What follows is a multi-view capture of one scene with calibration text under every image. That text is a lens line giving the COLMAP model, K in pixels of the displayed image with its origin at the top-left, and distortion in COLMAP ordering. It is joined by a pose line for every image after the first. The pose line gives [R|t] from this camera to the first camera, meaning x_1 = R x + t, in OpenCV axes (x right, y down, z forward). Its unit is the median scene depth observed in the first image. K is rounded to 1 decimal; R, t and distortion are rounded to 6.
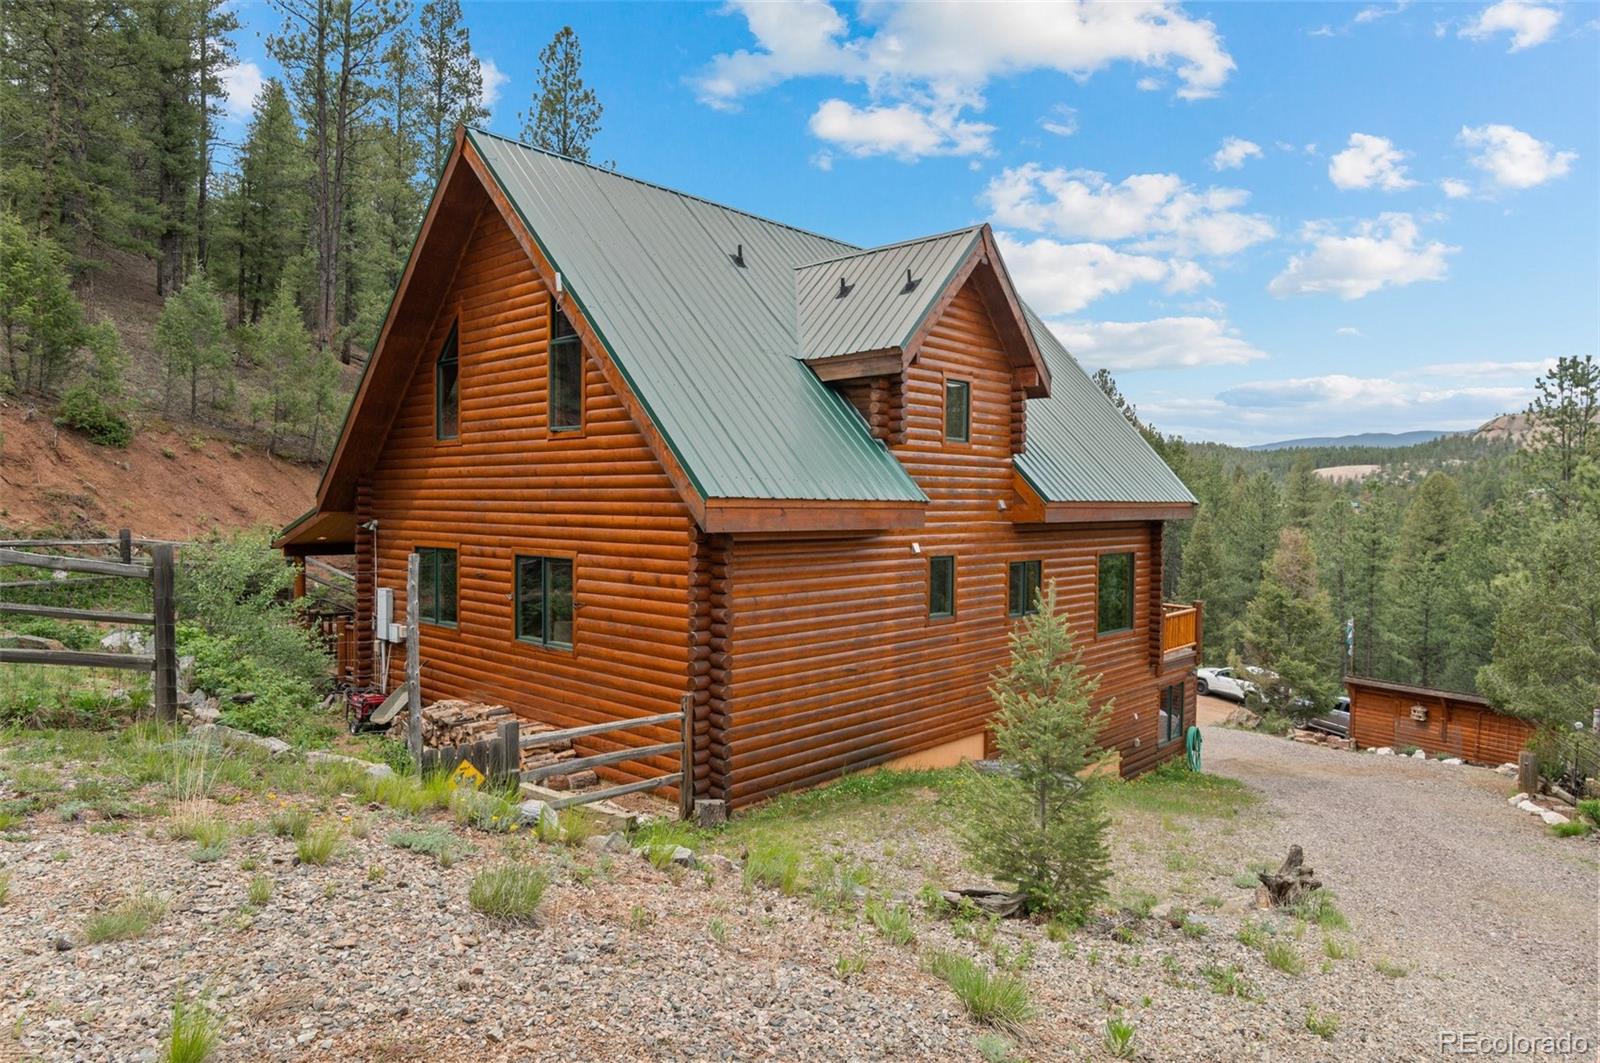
lens RADIAL K [[974.2, 0, 800.8], [0, 974.2, 516.1], [0, 0, 1]] dist [-0.003879, 0.000338]
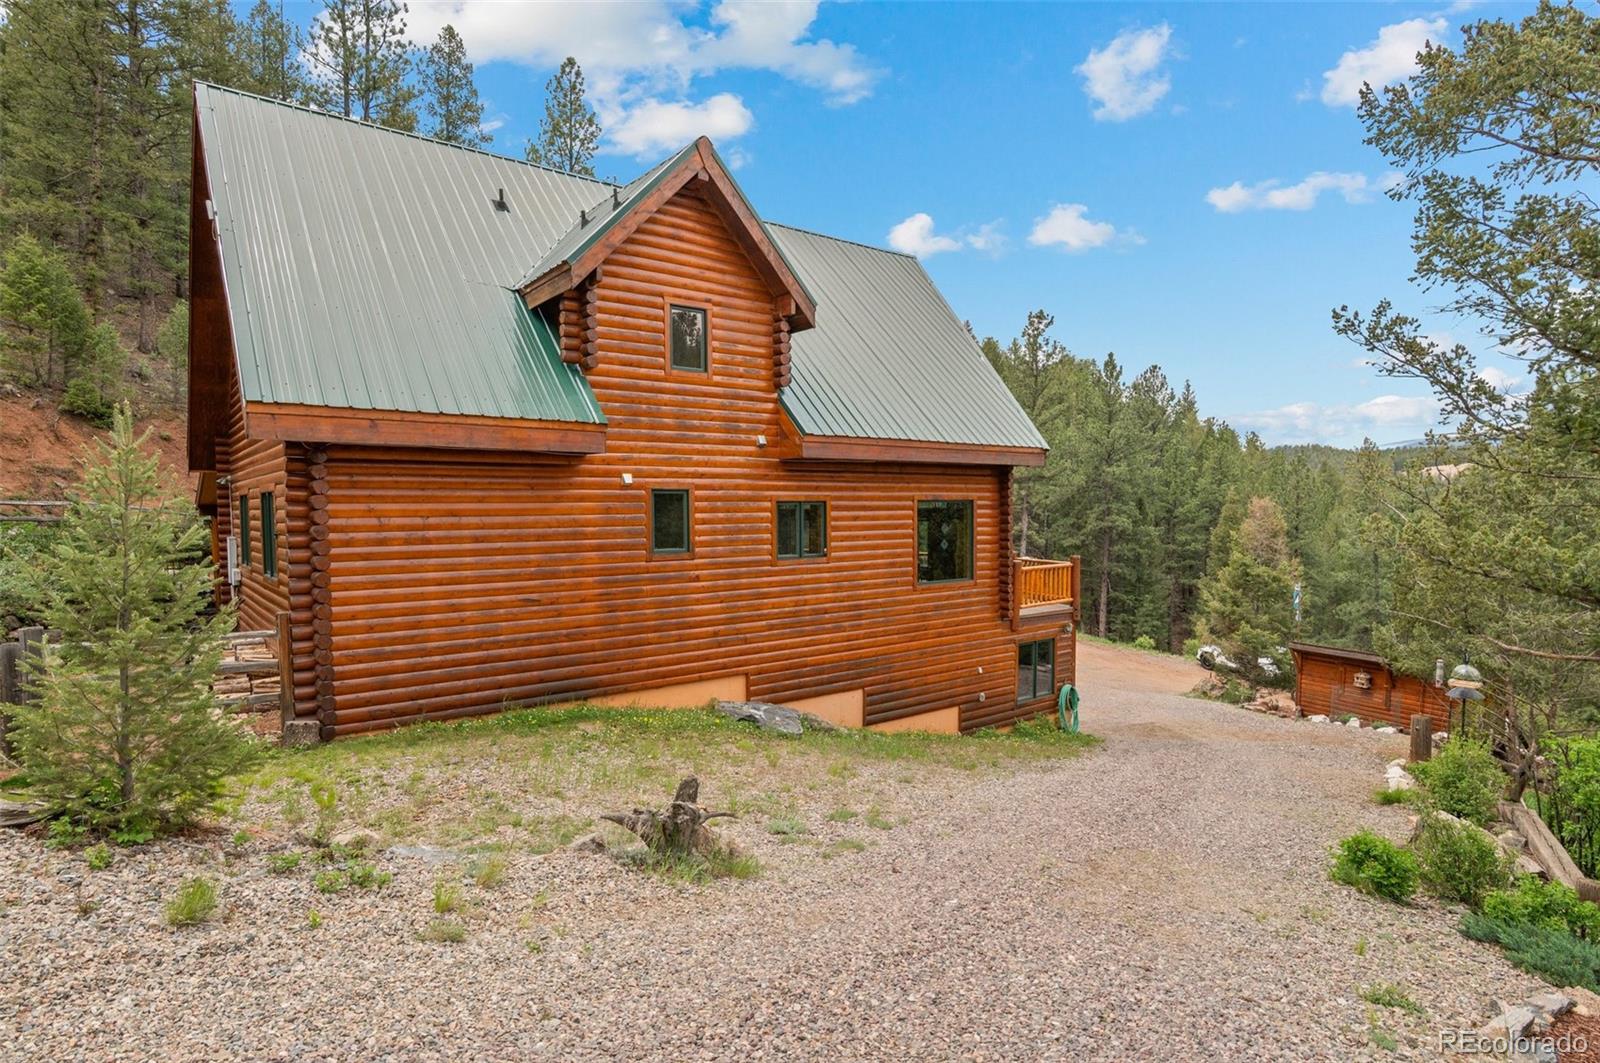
lens RADIAL K [[847.8, 0, 798.5], [0, 847.8, 542.5], [0, 0, 1]] dist [-0.016748, -0.000502]
pose [[0.987575, -0.008256, -0.156932, 0.349065], [0.012251, 0.999625, 0.024504, 0.064599], [0.156671, -0.026122, 0.987305, 0.164904]]
